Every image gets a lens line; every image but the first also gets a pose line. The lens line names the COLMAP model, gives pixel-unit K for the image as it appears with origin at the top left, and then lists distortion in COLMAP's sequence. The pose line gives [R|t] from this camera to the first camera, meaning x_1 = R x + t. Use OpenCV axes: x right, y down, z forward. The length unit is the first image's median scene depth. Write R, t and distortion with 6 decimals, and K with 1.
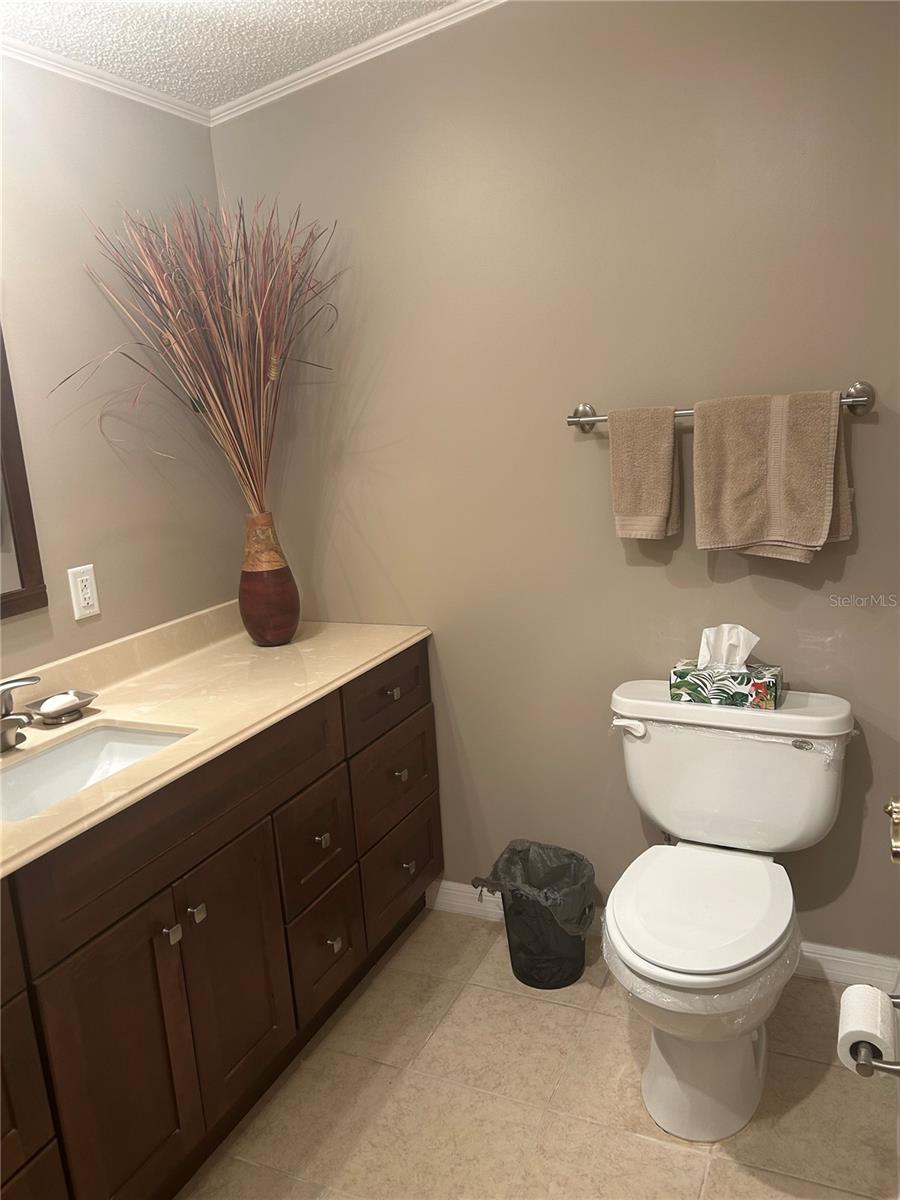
lens RADIAL K [[898.9, 0, 449.2], [0, 898.9, 594.1], [0, 0, 1]] dist [0.065039, -0.081323]
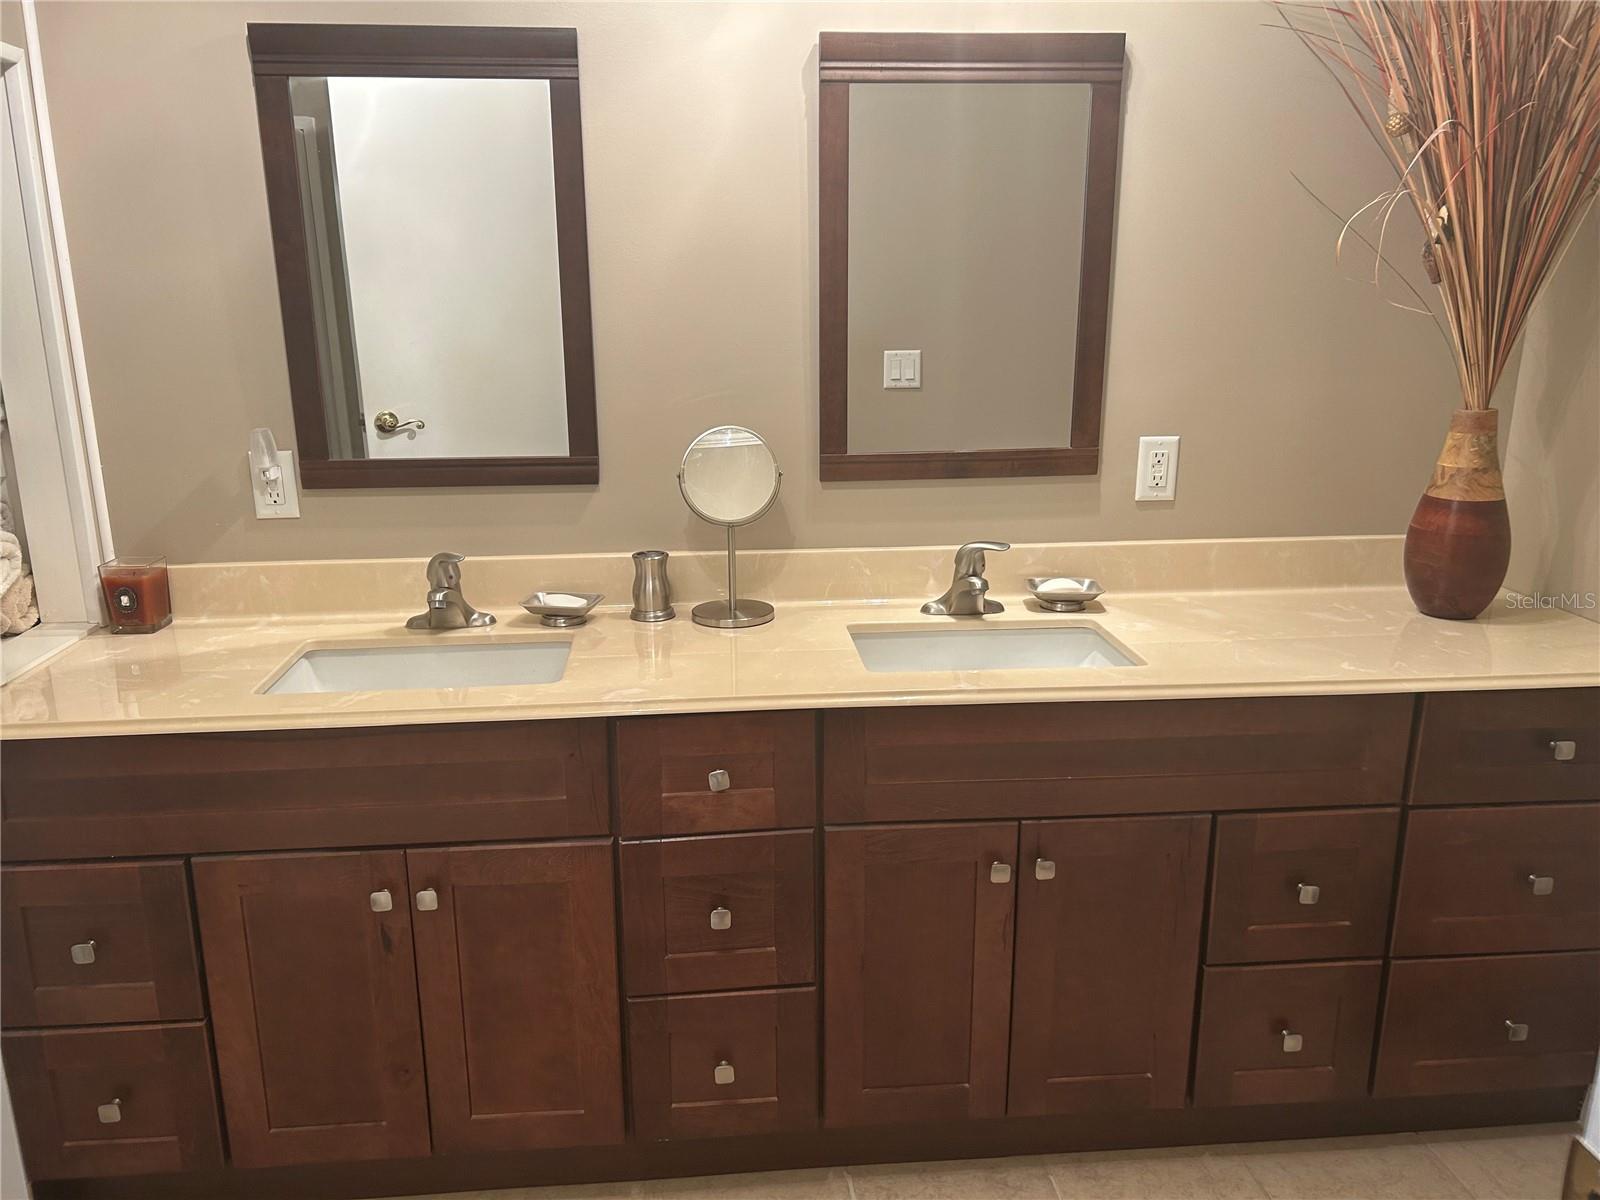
lens RADIAL K [[1198.5, 0, 800.0], [0, 1198.5, 605.4], [0, 0, 1]] dist [0.065039, -0.081323]
pose [[0.519357, 0.293473, -0.802584, 0.335067], [-0.211934, 0.954074, 0.211723, -0.047697], [0.827860, 0.060135, 0.557702, 0.161003]]
